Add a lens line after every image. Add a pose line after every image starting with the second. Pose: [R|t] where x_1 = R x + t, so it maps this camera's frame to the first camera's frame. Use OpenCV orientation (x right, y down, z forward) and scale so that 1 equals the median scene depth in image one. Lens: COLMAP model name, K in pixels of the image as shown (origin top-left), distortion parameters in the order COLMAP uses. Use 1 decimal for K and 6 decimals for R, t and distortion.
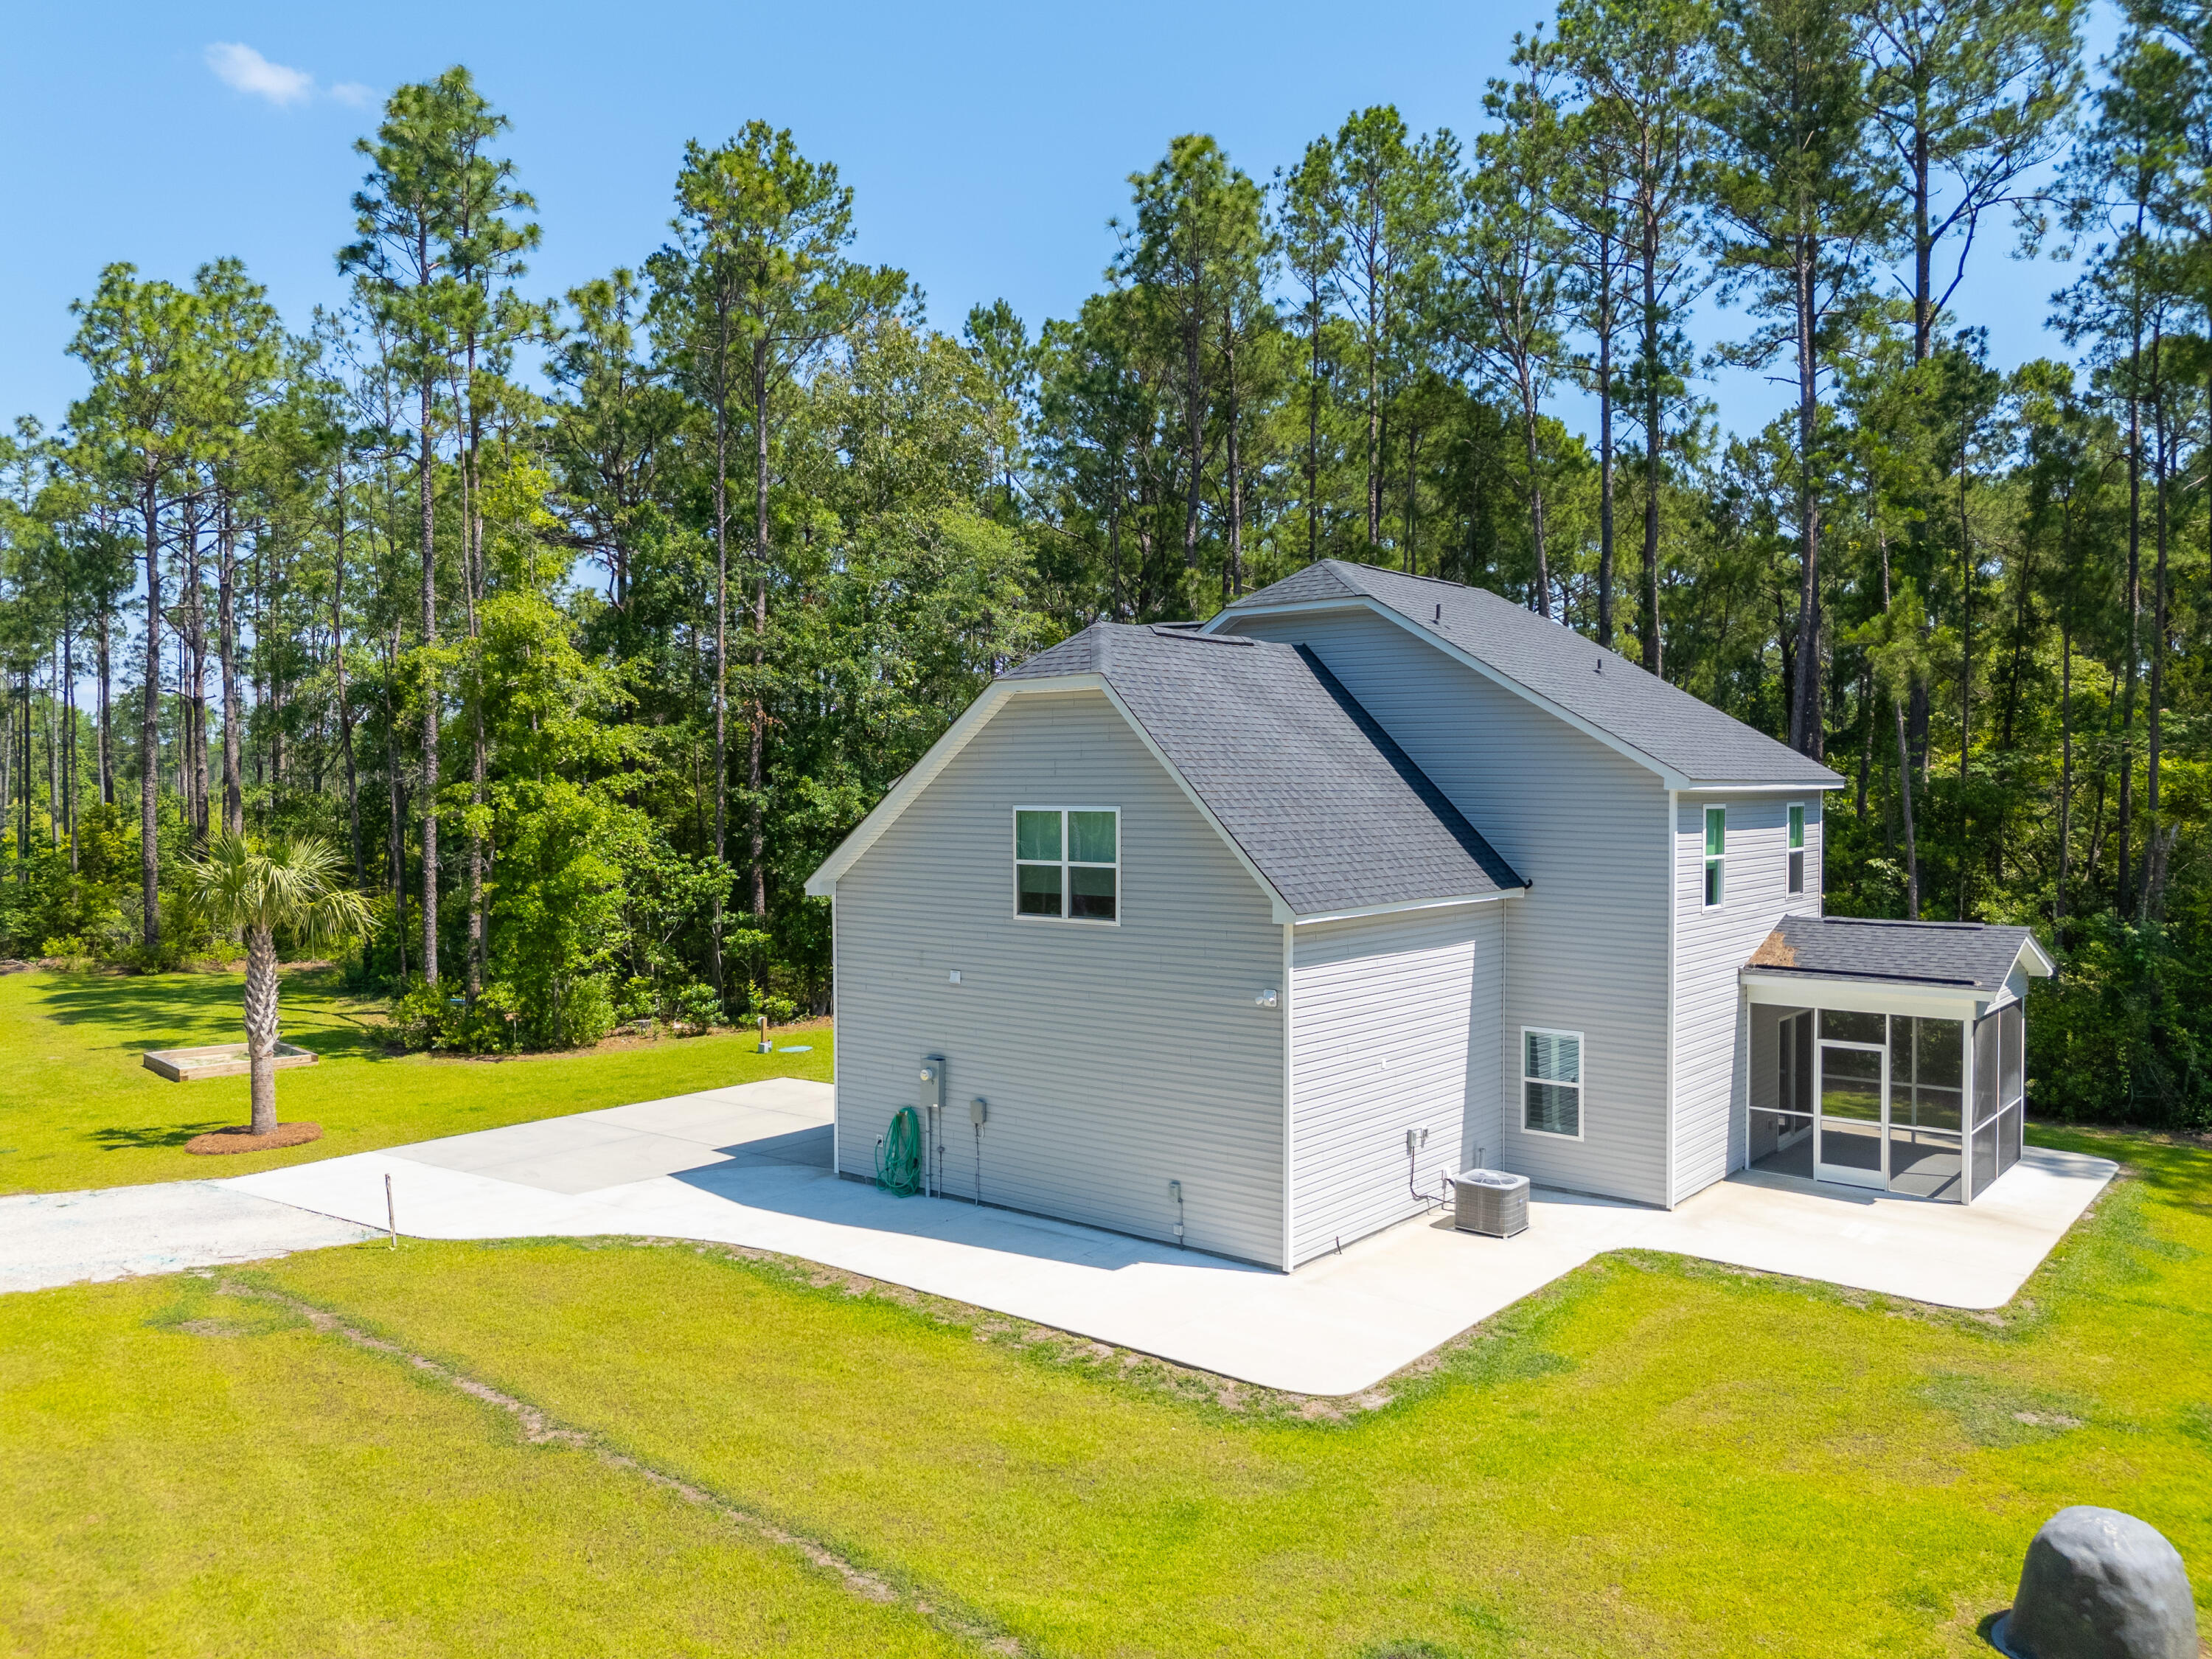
lens RADIAL K [[1632.2, 0, 1113.1], [0, 1632.2, 823.5], [0, 0, 1]] dist [0.036754, -0.013011]
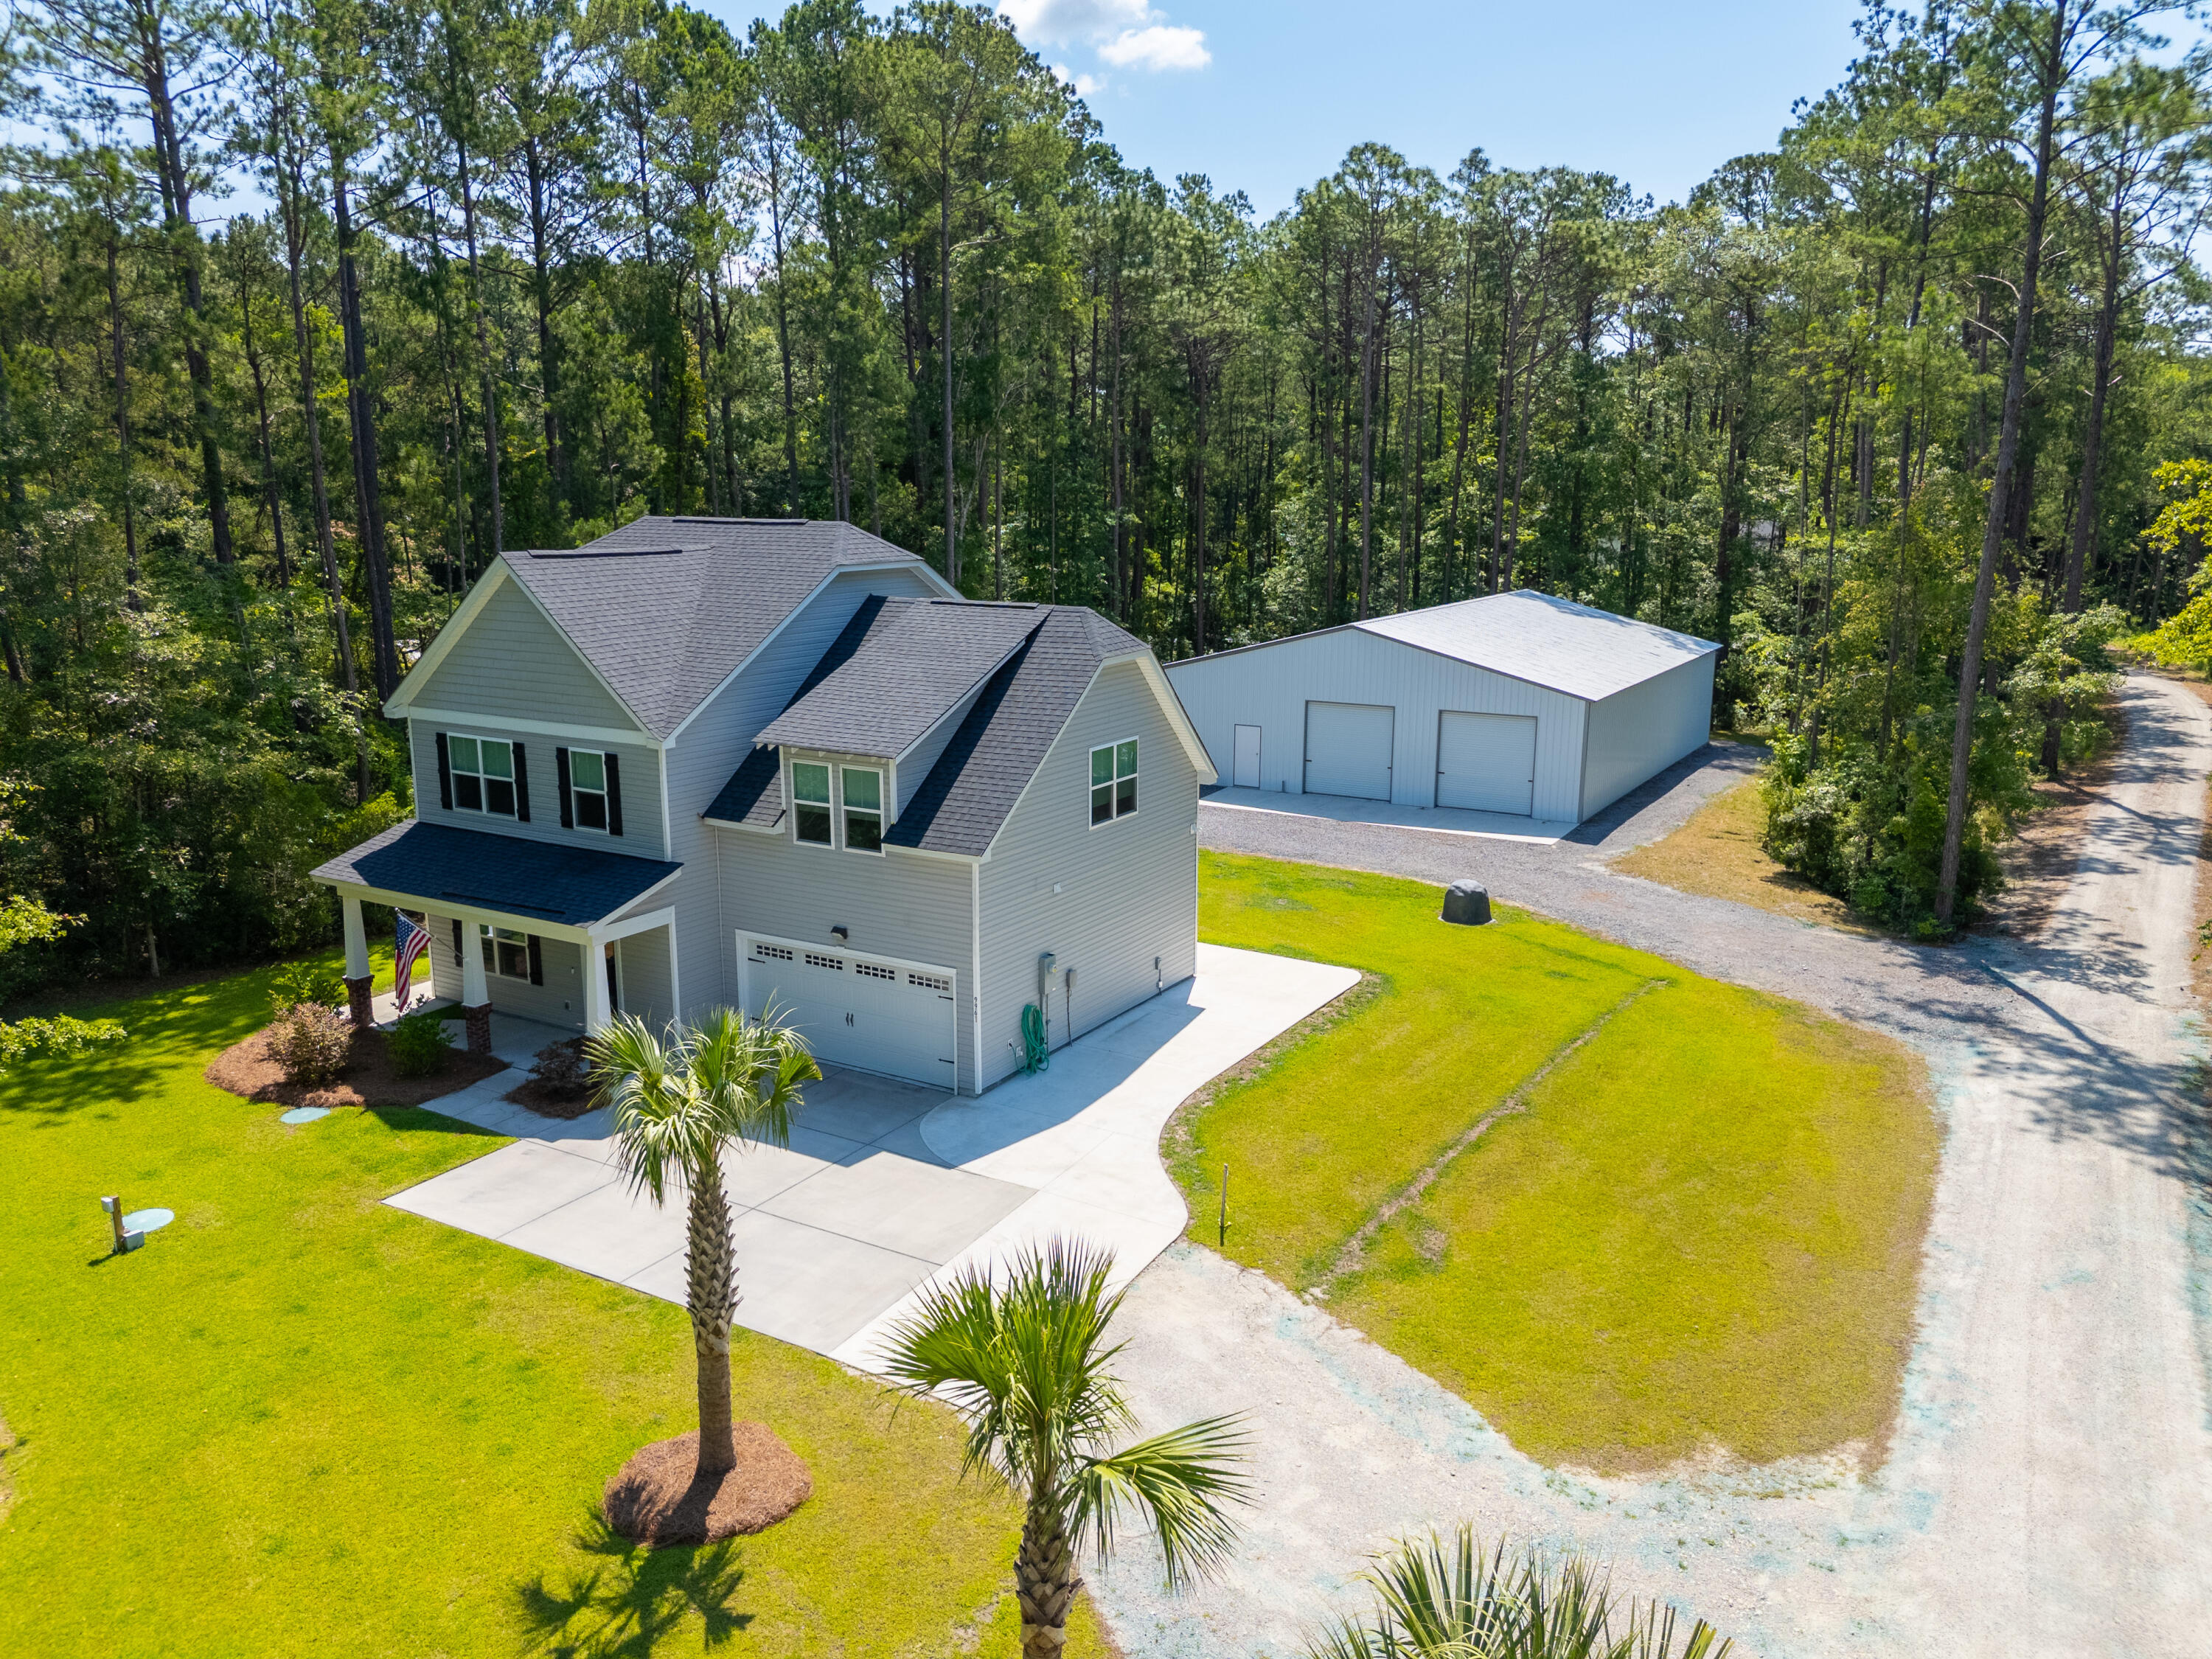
lens RADIAL K [[1610.8, 0, 1116.5], [0, 1610.8, 825.2], [0, 0, 1]] dist [0.111422, -0.203902]
pose [[-0.136208, -0.208651, 0.968459, -1.411767], [0.020058, 0.976788, 0.213267, -0.240727], [-0.990477, 0.048474, -0.128861, 1.177603]]
